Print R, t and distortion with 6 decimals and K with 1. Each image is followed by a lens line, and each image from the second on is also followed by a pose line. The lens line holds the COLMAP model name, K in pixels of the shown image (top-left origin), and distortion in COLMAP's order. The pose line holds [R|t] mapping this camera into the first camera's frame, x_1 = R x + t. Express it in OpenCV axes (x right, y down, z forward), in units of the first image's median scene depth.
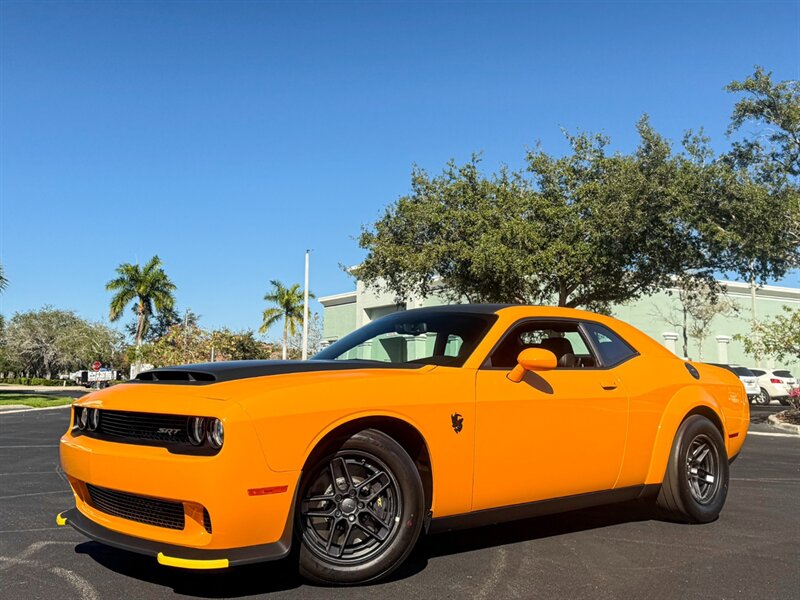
lens RADIAL K [[811.7, 0, 408.1], [0, 811.7, 230.9], [0, 0, 1]] dist [0.161283, -0.329967]
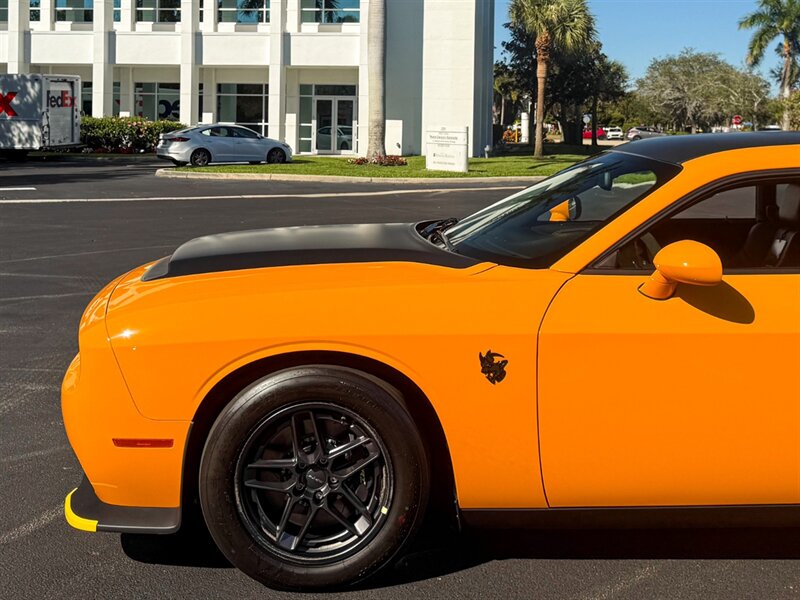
lens RADIAL K [[987.0, 0, 405.4], [0, 987.0, 147.4], [0, 0, 1]] dist [0.200695, -0.551235]
pose [[0.759267, 0.016923, -0.650559, 0.071370], [0.110118, 0.981906, 0.154062, -0.006339], [0.641395, -0.188612, 0.743665, 0.065388]]
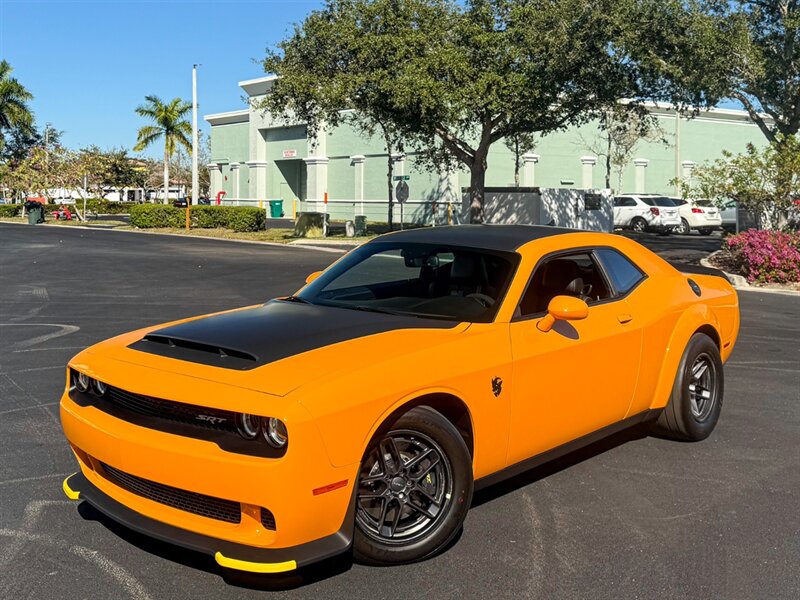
lens RADIAL K [[898.6, 0, 398.6], [0, 898.6, 190.0], [0, 0, 1]] dist [0.188858, -0.444226]
pose [[0.993617, -0.003826, 0.112740, -0.025548], [-0.015893, 0.984709, 0.173482, -0.025861], [-0.111680, -0.174166, 0.978363, 0.001213]]
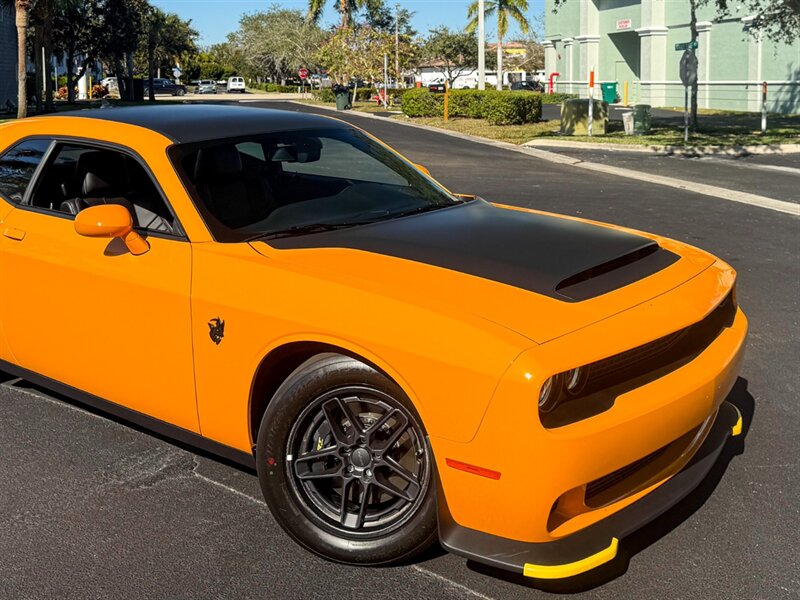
lens RADIAL K [[908.3, 0, 444.0], [0, 908.3, 128.1], [0, 0, 1]] dist [0.174488, -0.392331]
pose [[0.956773, 0.002751, -0.290821, 0.118002], [0.064889, 0.972730, 0.222681, 0.036850], [0.283503, -0.231926, 0.930503, 0.324508]]
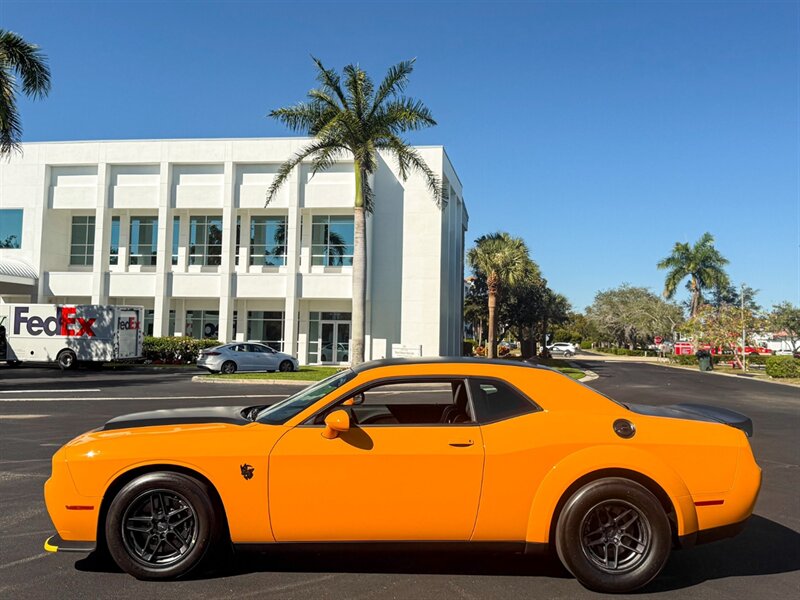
lens RADIAL K [[786.3, 0, 401.2], [0, 786.3, 281.5], [0, 0, 1]] dist [0.176559, -0.388684]
pose [[0.748661, -0.044677, -0.661446, 0.155541], [0.108321, 0.992562, 0.055561, -0.014466], [0.654043, -0.113245, 0.747932, 0.039703]]
